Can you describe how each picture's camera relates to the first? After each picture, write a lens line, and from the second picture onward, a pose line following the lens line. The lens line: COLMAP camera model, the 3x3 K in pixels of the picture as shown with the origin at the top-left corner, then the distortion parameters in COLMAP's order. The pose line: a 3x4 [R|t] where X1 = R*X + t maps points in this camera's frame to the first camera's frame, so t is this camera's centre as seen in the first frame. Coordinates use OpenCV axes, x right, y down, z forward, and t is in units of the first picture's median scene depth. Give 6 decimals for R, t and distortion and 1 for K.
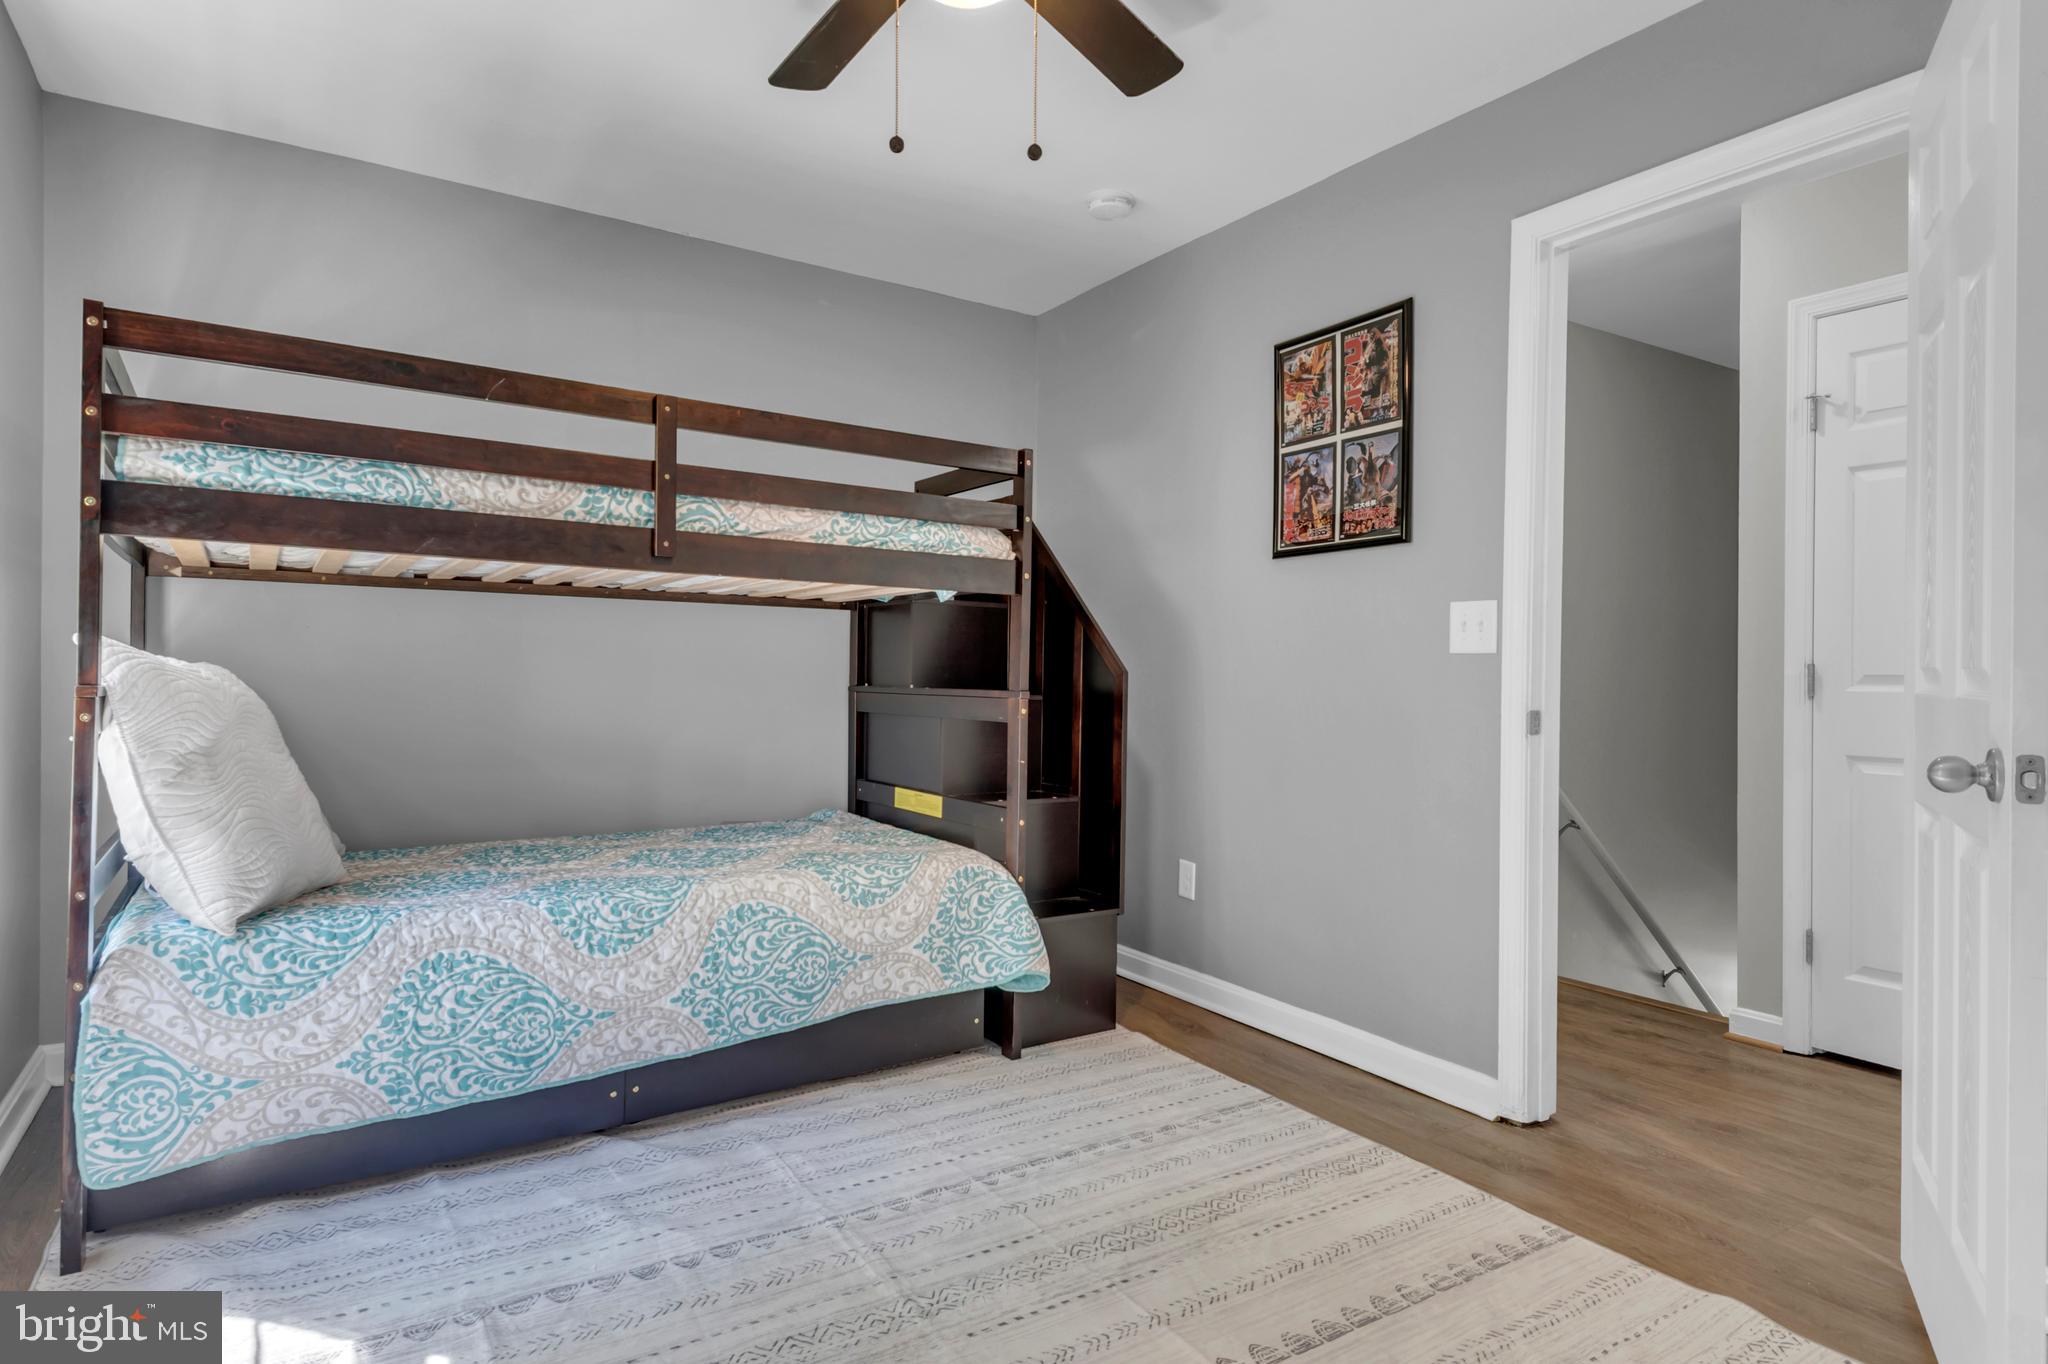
lens RADIAL K [[1112.9, 0, 1024.9], [0, 1112.9, 705.8], [0, 0, 1]] dist [0.046544, -0.034106]
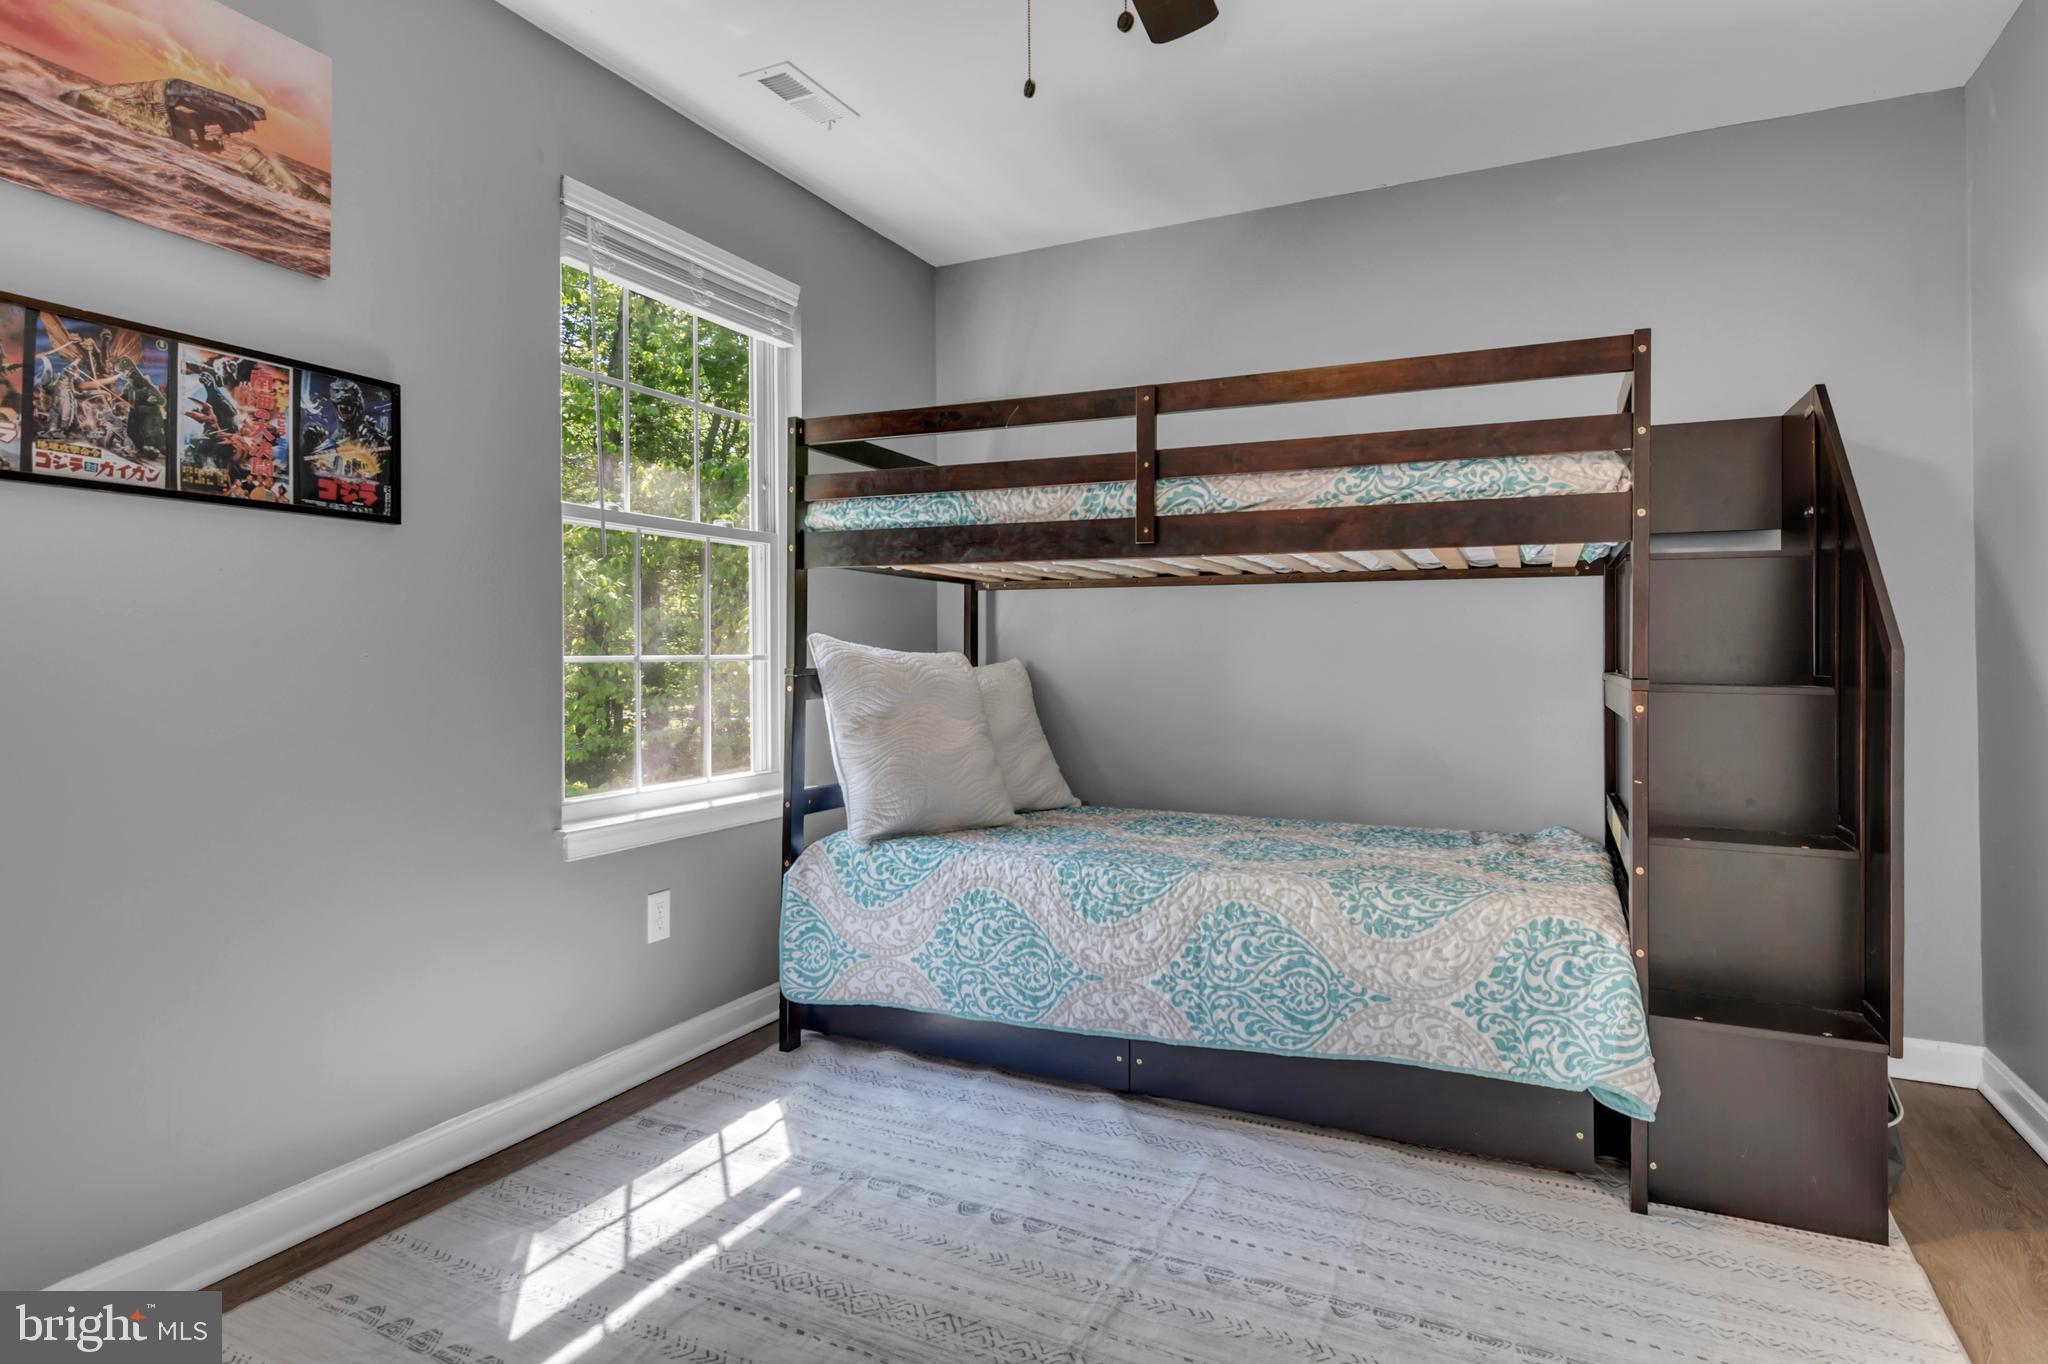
lens RADIAL K [[1127.1, 0, 1013.0], [0, 1127.1, 673.1], [0, 0, 1]] dist [0.051063, -0.035164]
pose [[0.507702, 0.004387, -0.861522, 0.498778], [-0.021009, 0.999753, -0.007290, -0.004651], [0.861277, 0.021800, 0.507668, 0.371975]]
